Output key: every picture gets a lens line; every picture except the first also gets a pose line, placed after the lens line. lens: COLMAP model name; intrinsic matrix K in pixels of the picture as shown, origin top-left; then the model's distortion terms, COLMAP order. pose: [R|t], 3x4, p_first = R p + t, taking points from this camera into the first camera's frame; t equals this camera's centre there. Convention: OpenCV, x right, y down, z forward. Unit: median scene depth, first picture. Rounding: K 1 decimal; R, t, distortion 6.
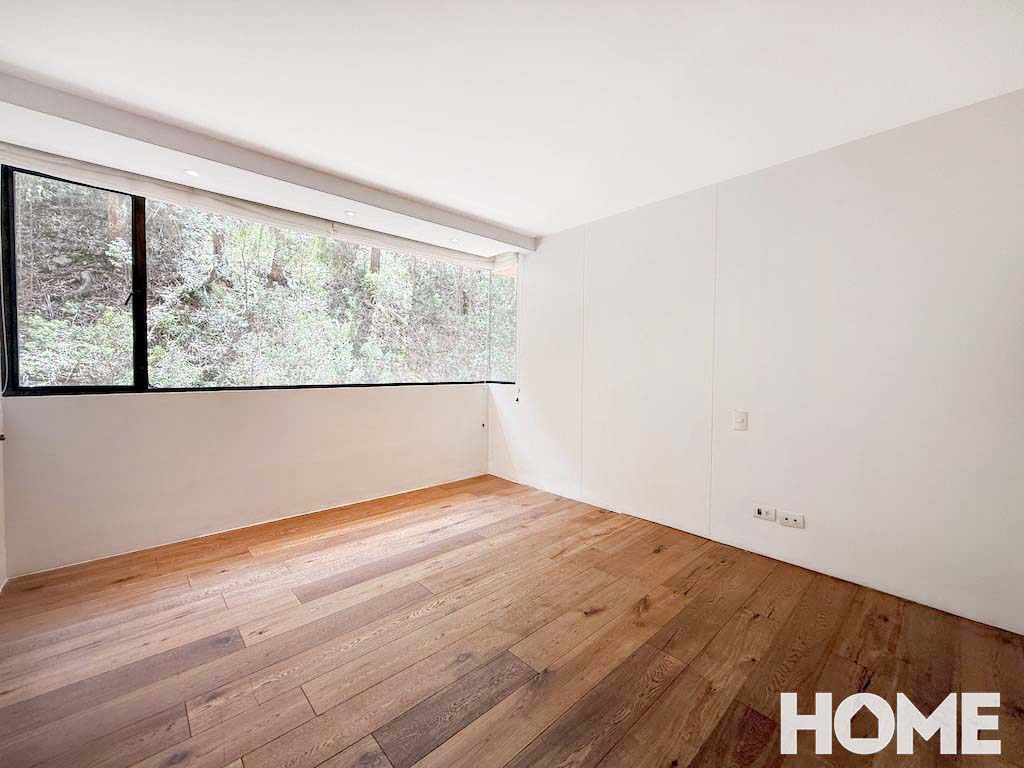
lens RADIAL K [[402.8, 0, 500.3], [0, 402.8, 368.6], [0, 0, 1]] dist [-0.013595, 0.000012]
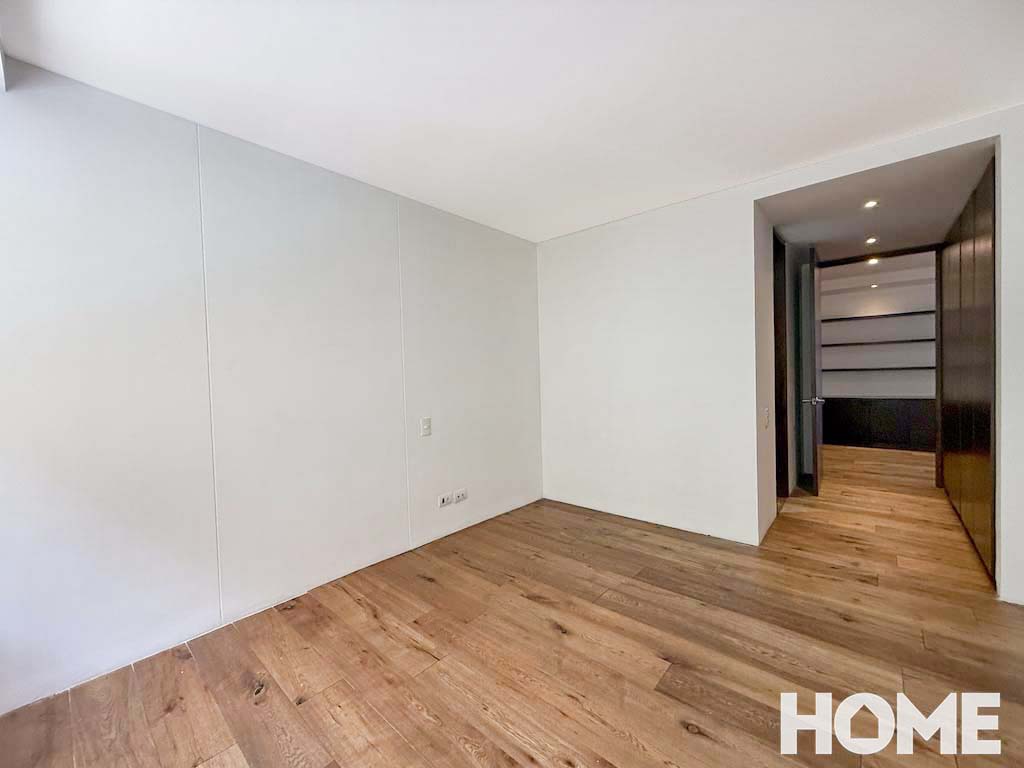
lens RADIAL K [[408.0, 0, 512.0], [0, 408.0, 384.0], [0, 0, 1]] dist [-0.001902, -0.000265]
pose [[-0.102818, -0.033949, 0.994121, -0.471045], [0.031571, 0.998802, 0.037375, -0.018840], [-0.994199, 0.035229, -0.101623, 0.776163]]
